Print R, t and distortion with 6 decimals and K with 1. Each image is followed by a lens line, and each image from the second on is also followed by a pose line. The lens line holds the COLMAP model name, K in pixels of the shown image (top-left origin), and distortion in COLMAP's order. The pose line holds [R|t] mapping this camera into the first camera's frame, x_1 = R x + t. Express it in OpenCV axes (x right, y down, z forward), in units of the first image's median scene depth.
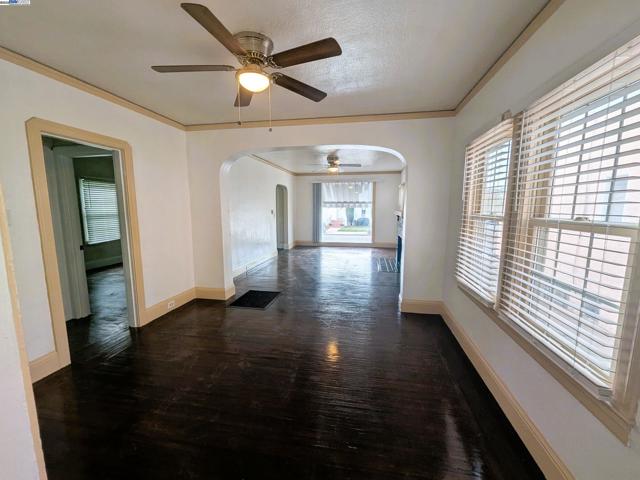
lens RADIAL K [[263.9, 0, 320.0], [0, 263.9, 240.0], [0, 0, 1]] dist [-0.001224, 0.000062]
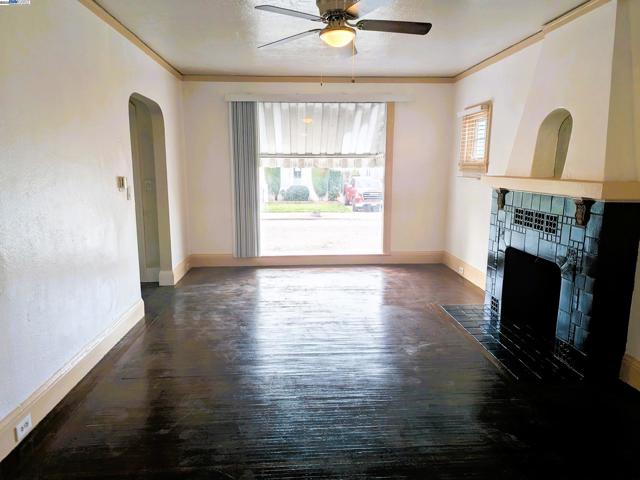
lens RADIAL K [[449.2, 0, 320.0], [0, 449.2, 240.0], [0, 0, 1]] dist [0.094355, -0.081558]
pose [[0.969512, -0.043608, 0.241132, -0.069351], [0.034115, 0.998475, 0.043407, -0.043564], [-0.242657, -0.033858, 0.969521, 0.338887]]
